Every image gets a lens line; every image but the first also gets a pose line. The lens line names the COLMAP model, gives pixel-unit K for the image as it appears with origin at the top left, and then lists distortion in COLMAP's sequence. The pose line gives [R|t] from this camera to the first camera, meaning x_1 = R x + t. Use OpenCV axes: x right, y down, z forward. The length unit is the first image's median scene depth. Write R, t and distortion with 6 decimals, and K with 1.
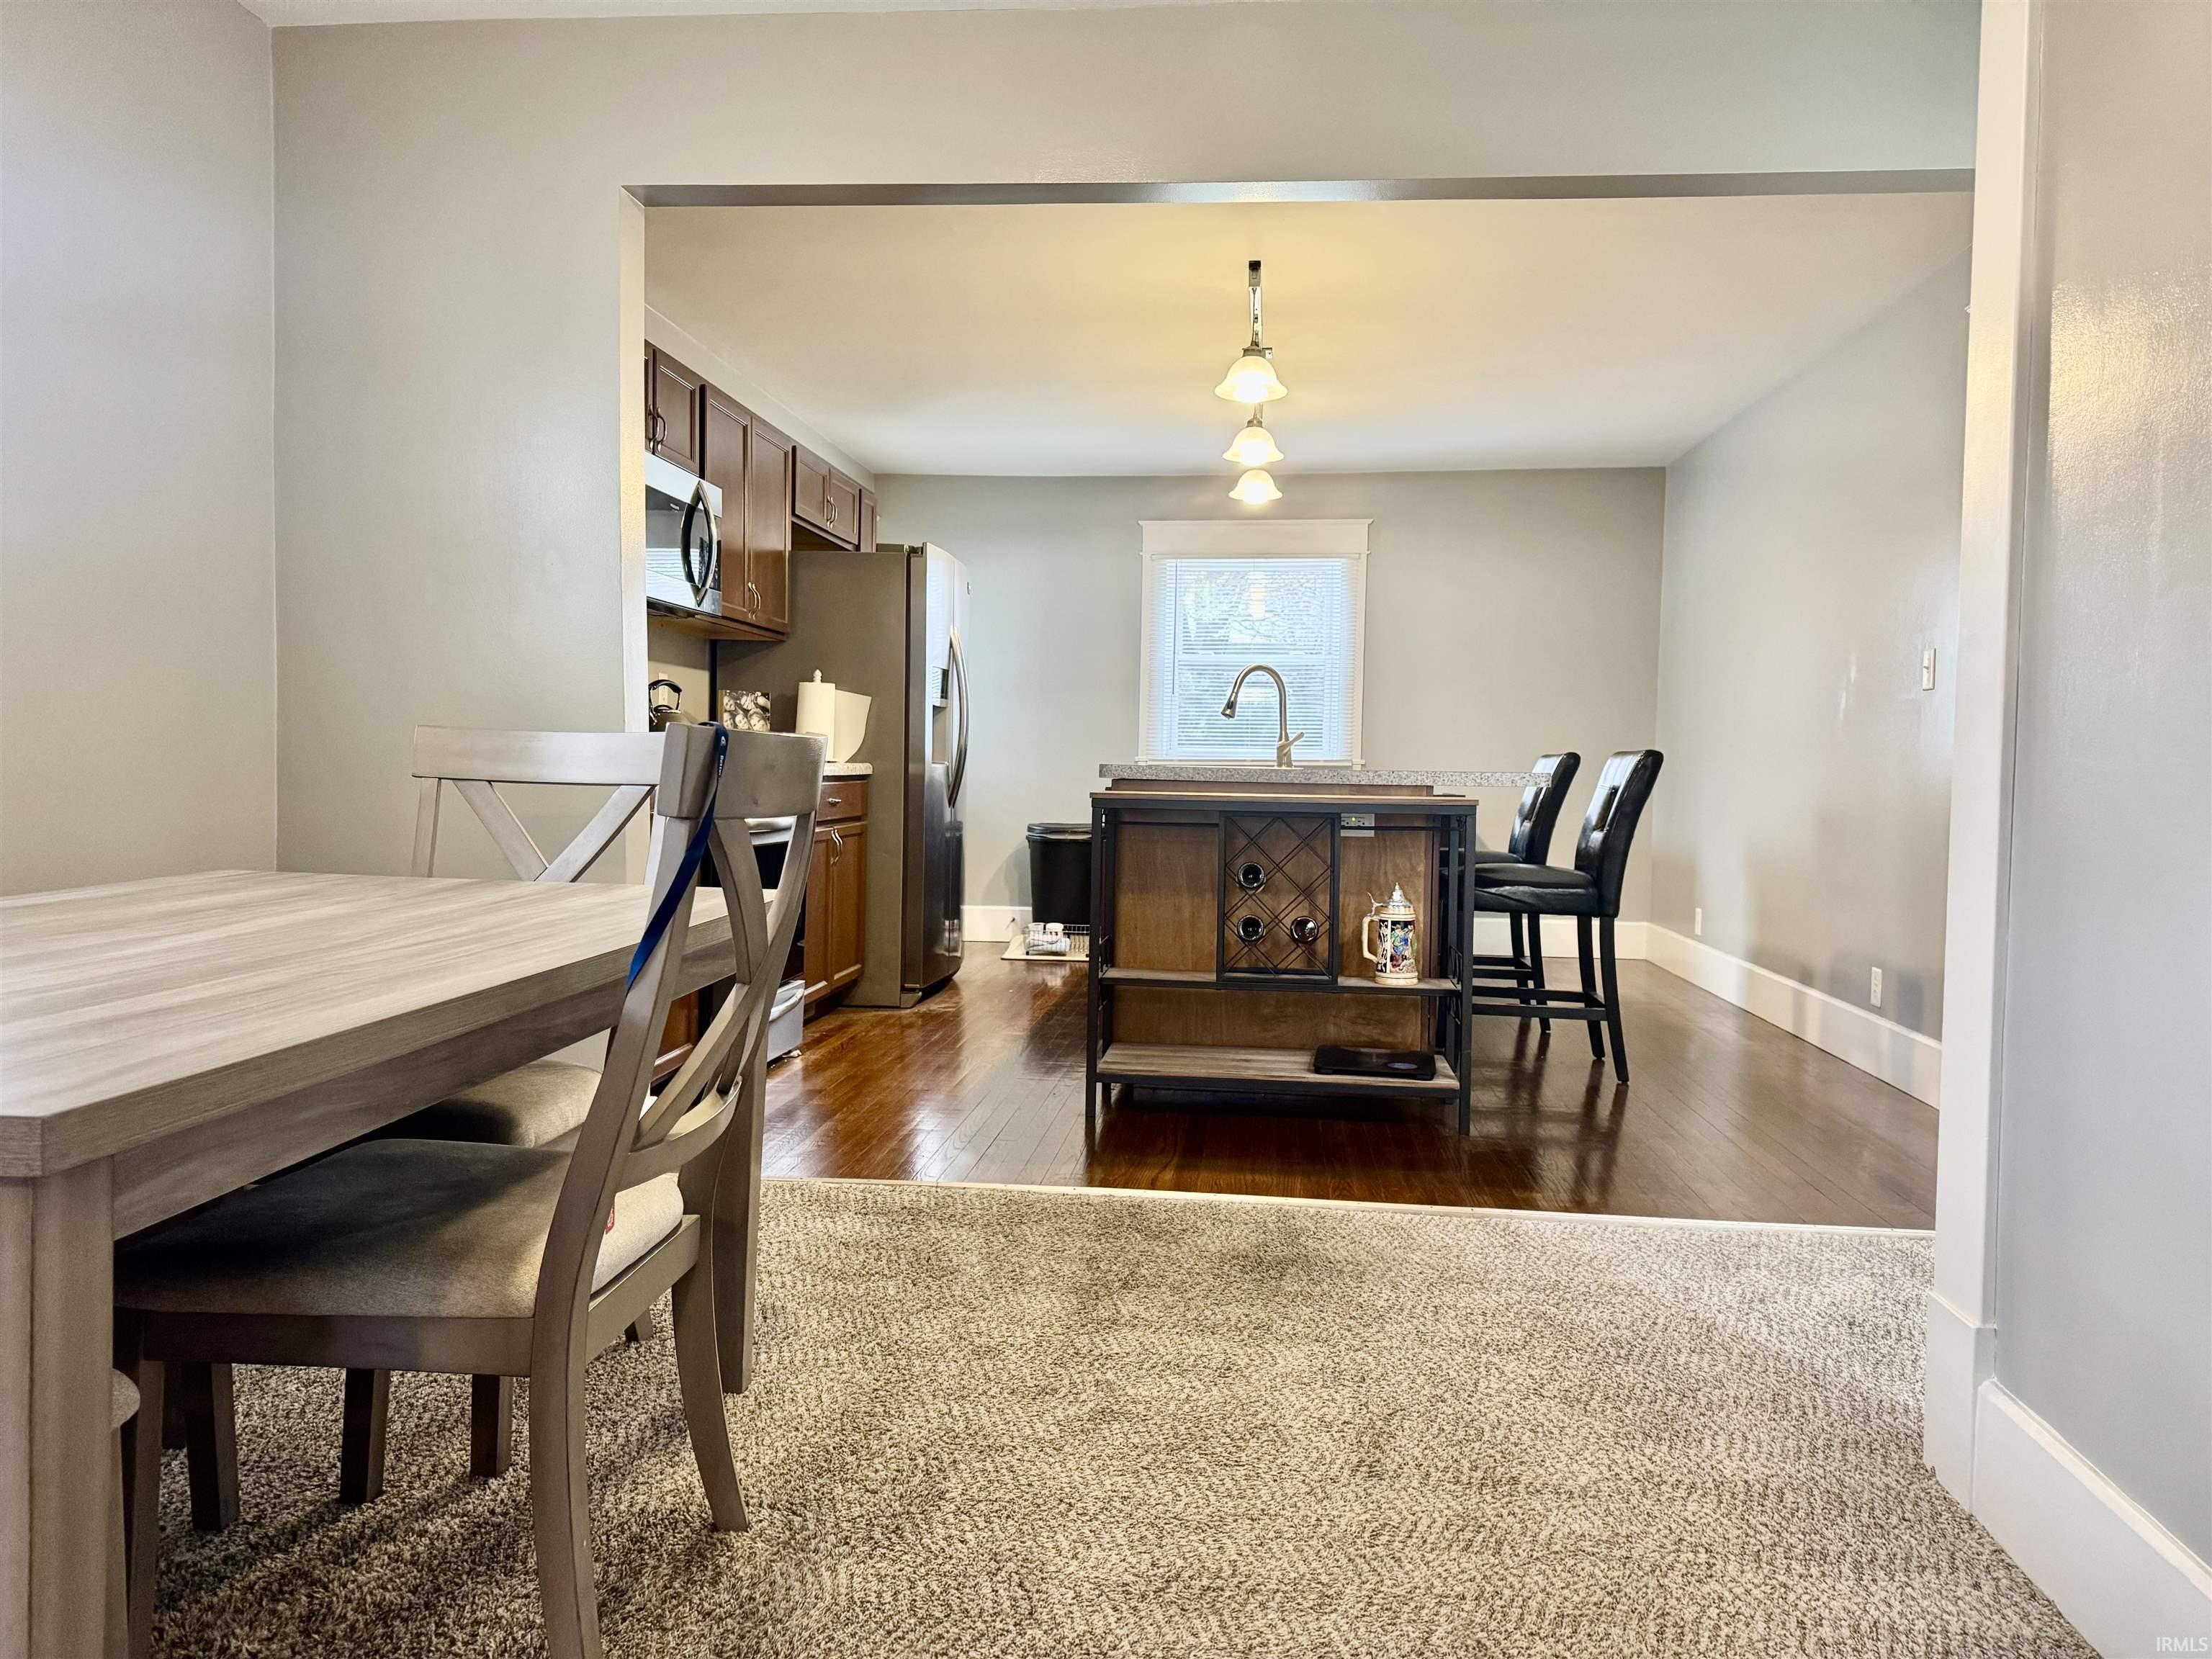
lens RADIAL K [[1565.8, 0, 1113.2], [0, 1565.8, 841.2], [0, 0, 1]] dist [0.067716, -0.068320]
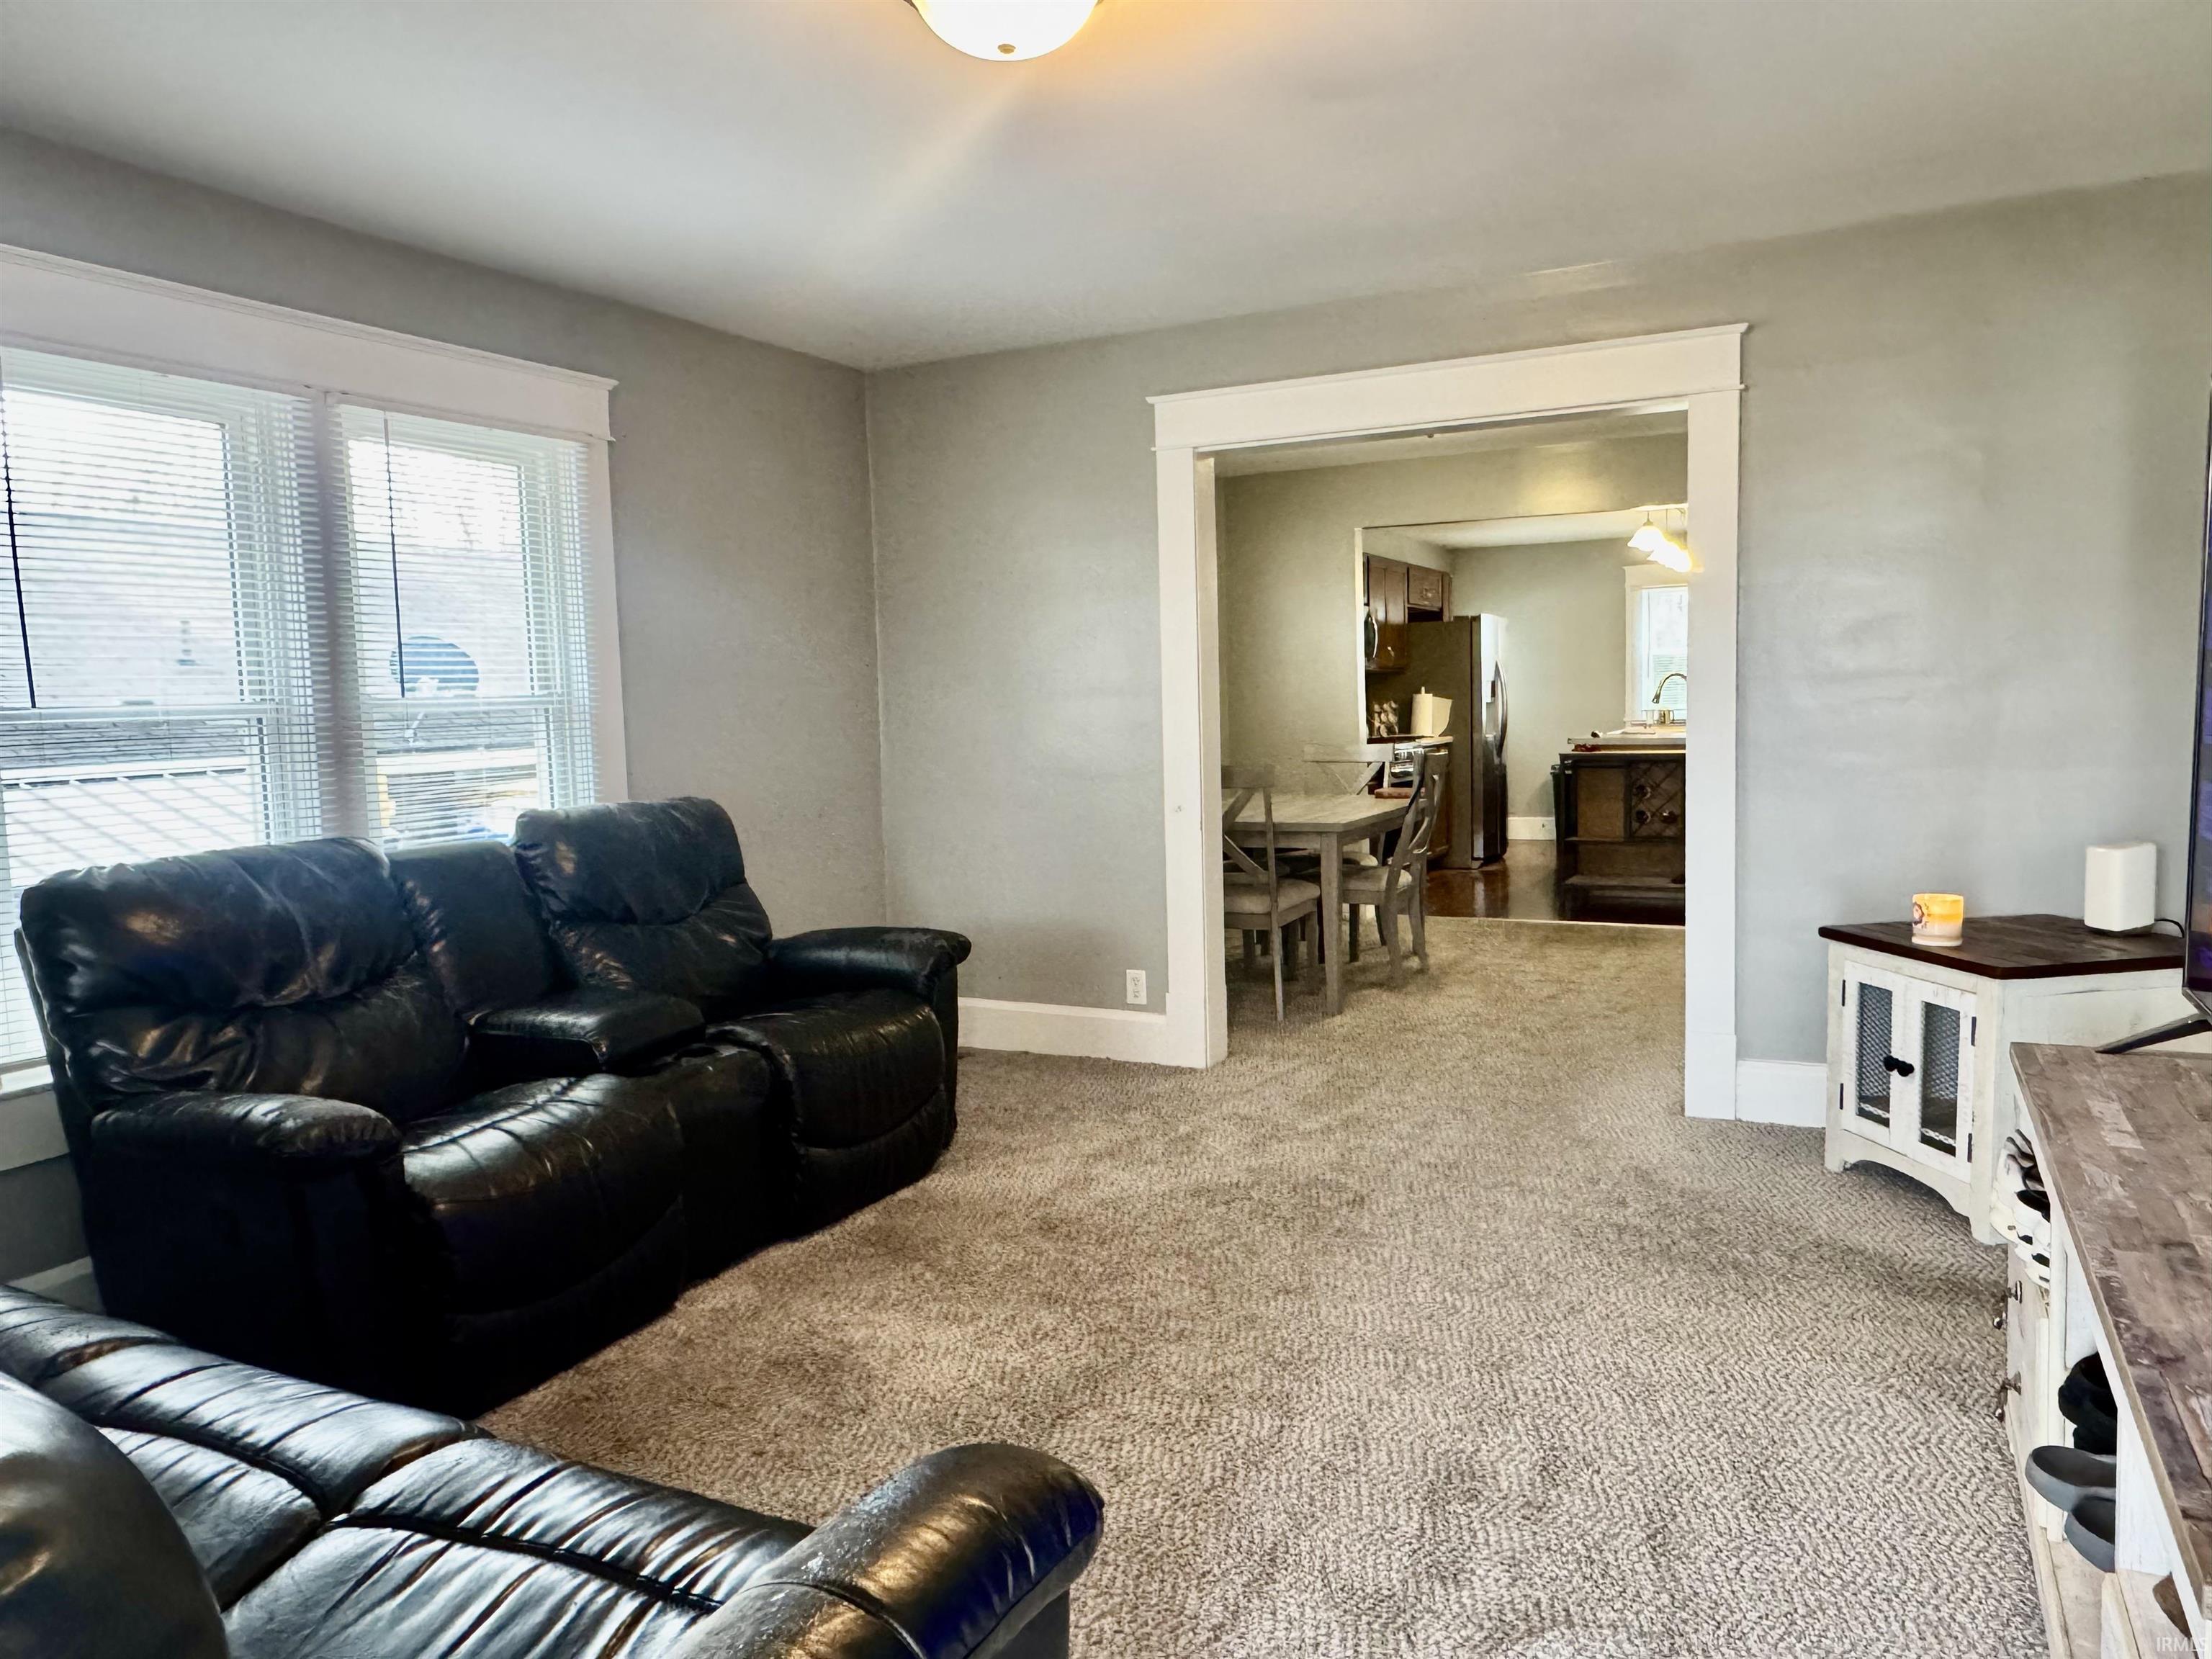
lens RADIAL K [[1479.1, 0, 1103.8], [0, 1479.1, 823.6], [0, 0, 1]] dist [0.000418, -0.000109]
pose [[0.928777, -0.017470, -0.370226, 0.109966], [0.029290, 0.999224, 0.026328, -0.004663], [0.369479, -0.035297, 0.928569, -0.793397]]
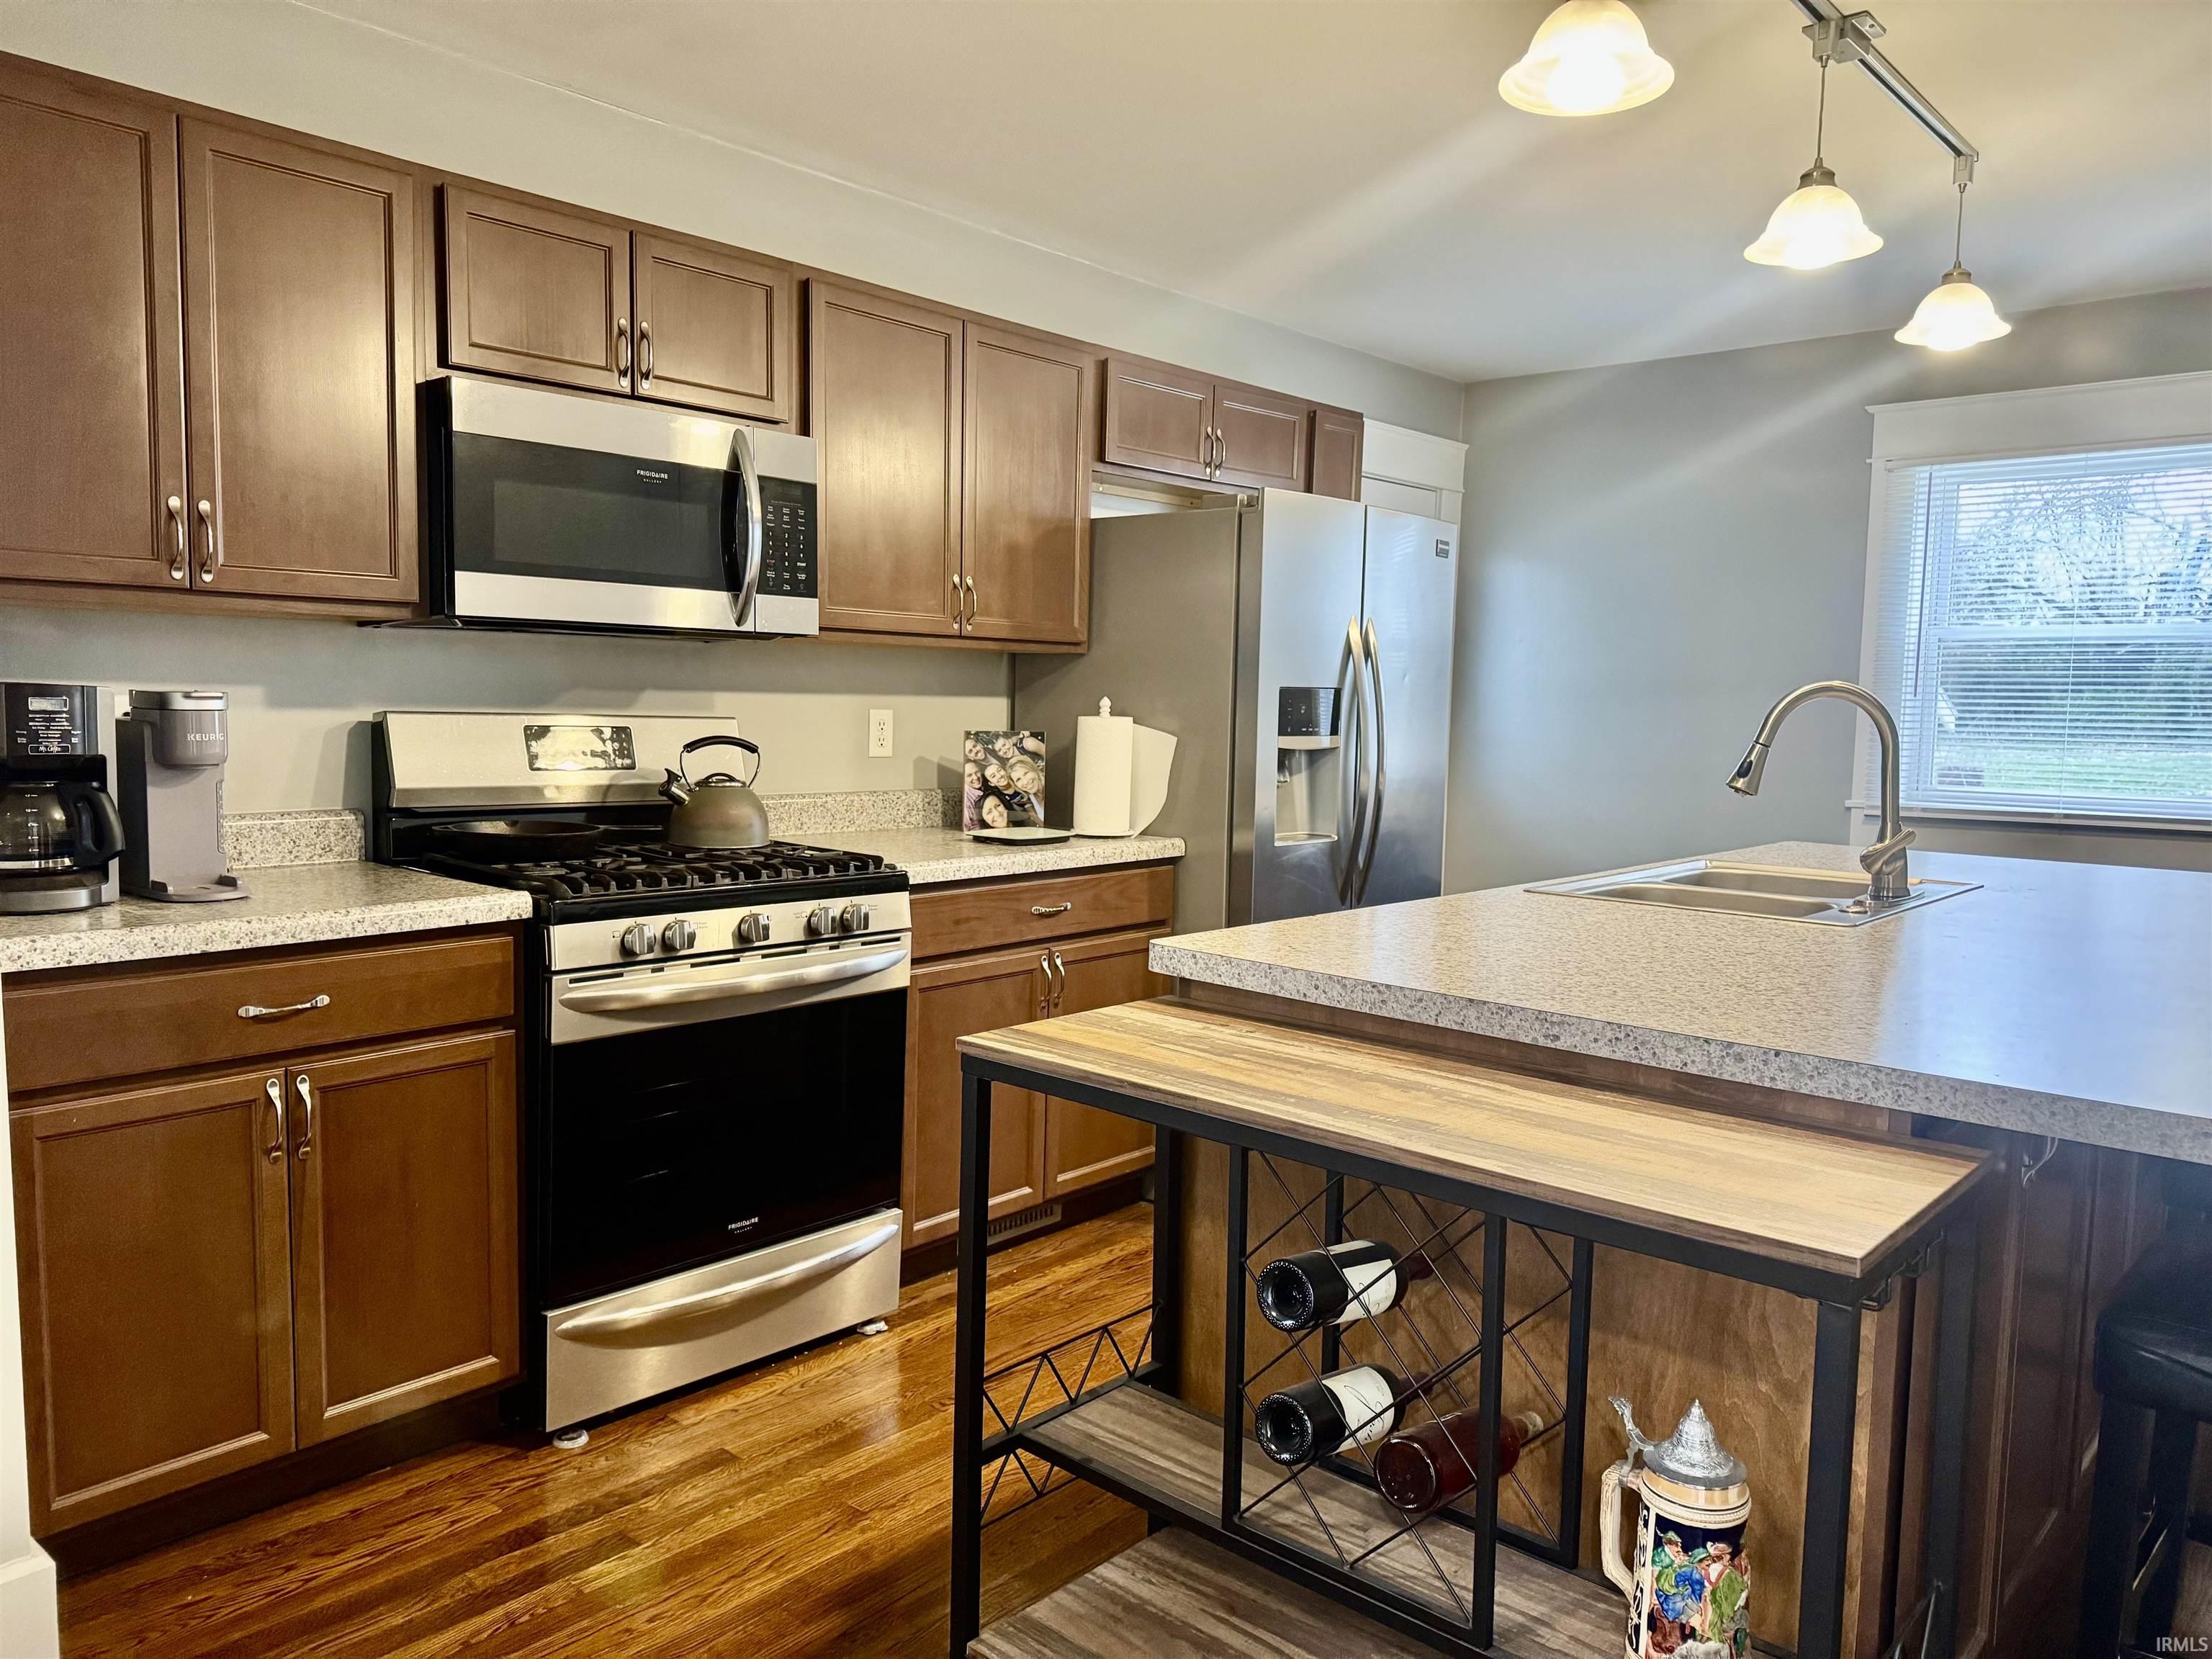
lens RADIAL K [[1565.8, 0, 1096.2], [0, 1565.8, 818.2], [0, 0, 1]] dist [0.067716, -0.068320]
pose [[0.804715, 0.045275, -0.591933, 0.202063], [-0.031689, 0.998942, 0.033326, -0.080352], [0.592815, -0.008060, 0.805298, 0.467183]]
